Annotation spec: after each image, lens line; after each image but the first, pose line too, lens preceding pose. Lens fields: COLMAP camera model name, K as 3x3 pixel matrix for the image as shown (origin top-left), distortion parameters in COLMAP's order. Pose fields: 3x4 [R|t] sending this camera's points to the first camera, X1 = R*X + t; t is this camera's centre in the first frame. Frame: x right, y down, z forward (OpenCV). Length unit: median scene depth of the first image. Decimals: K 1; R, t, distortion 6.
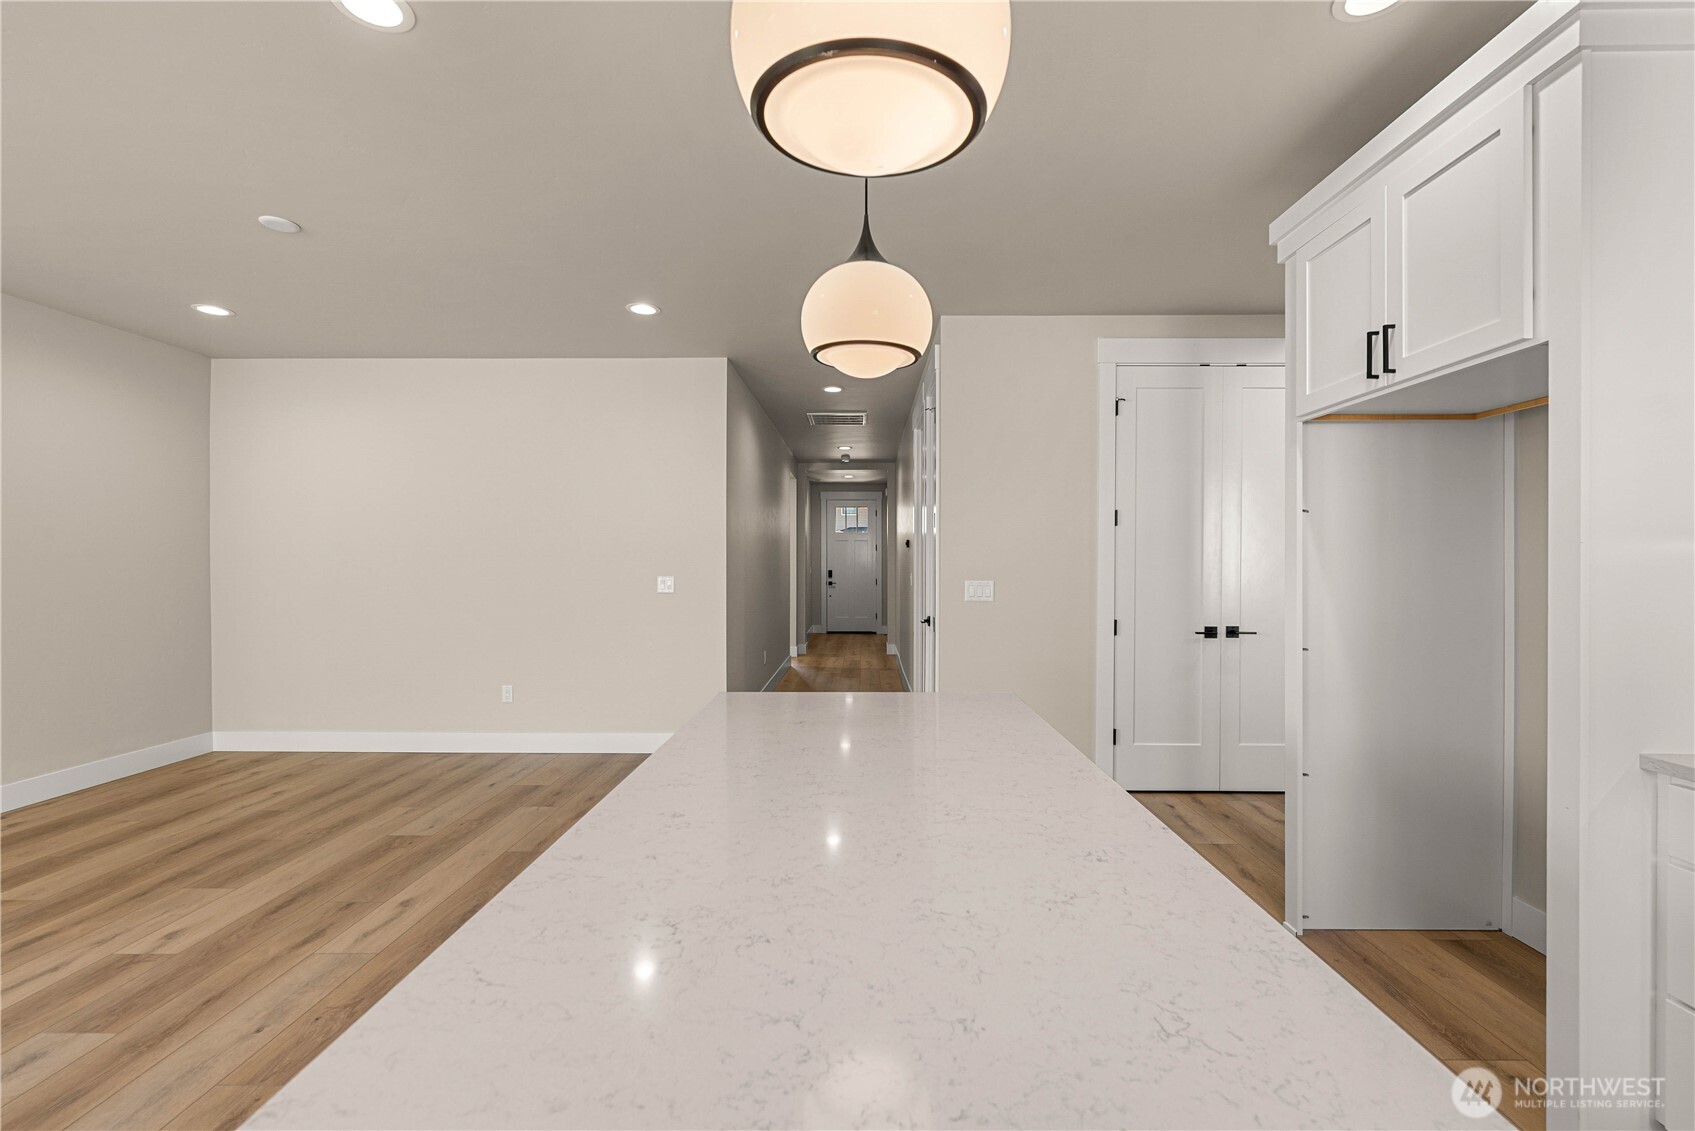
lens RADIAL K [[731.8, 0, 849.0], [0, 731.8, 571.4], [0, 0, 1]] dist [-0.002612, -0.000812]
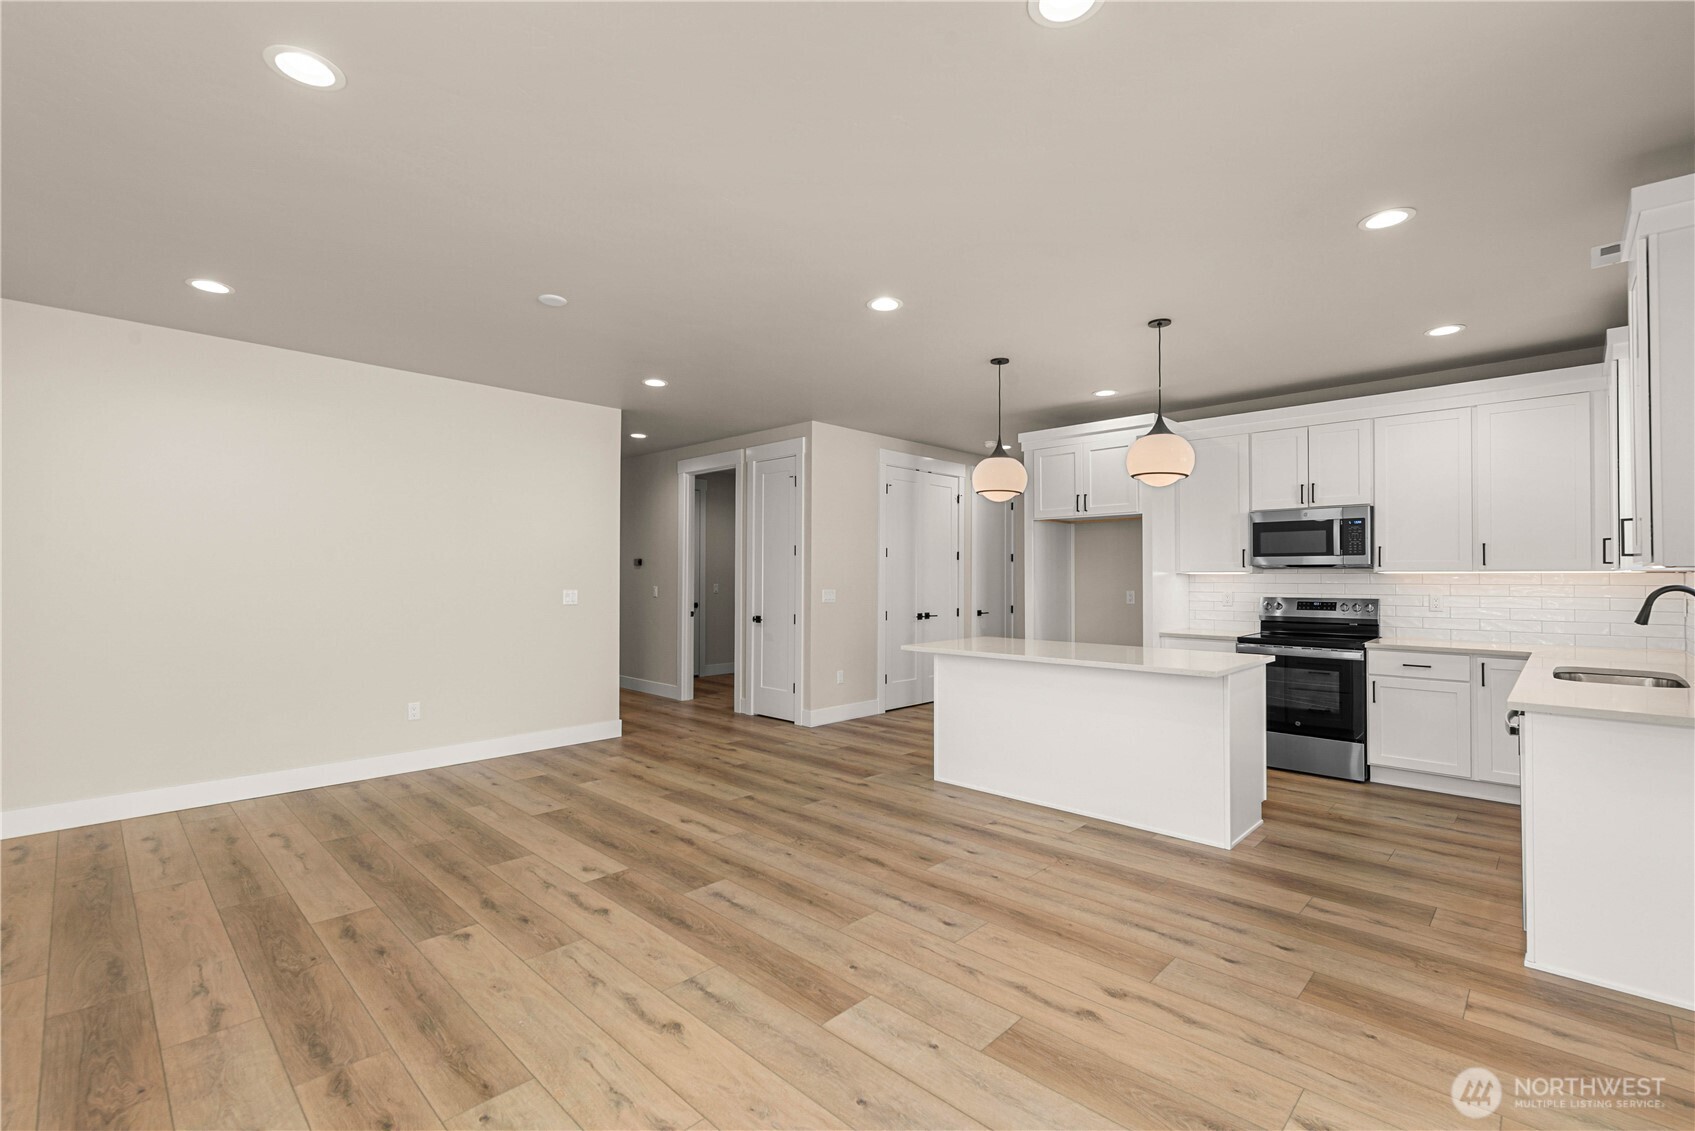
lens RADIAL K [[748.0, 0, 858.1], [0, 748.0, 566.0], [0, 0, 1]] dist [-0.000299, 0.000009]
pose [[0.680177, 0.011979, 0.732950, -1.082953], [0.007672, 0.999695, -0.023458, -0.000053], [-0.733008, 0.021579, 0.679877, -0.173940]]
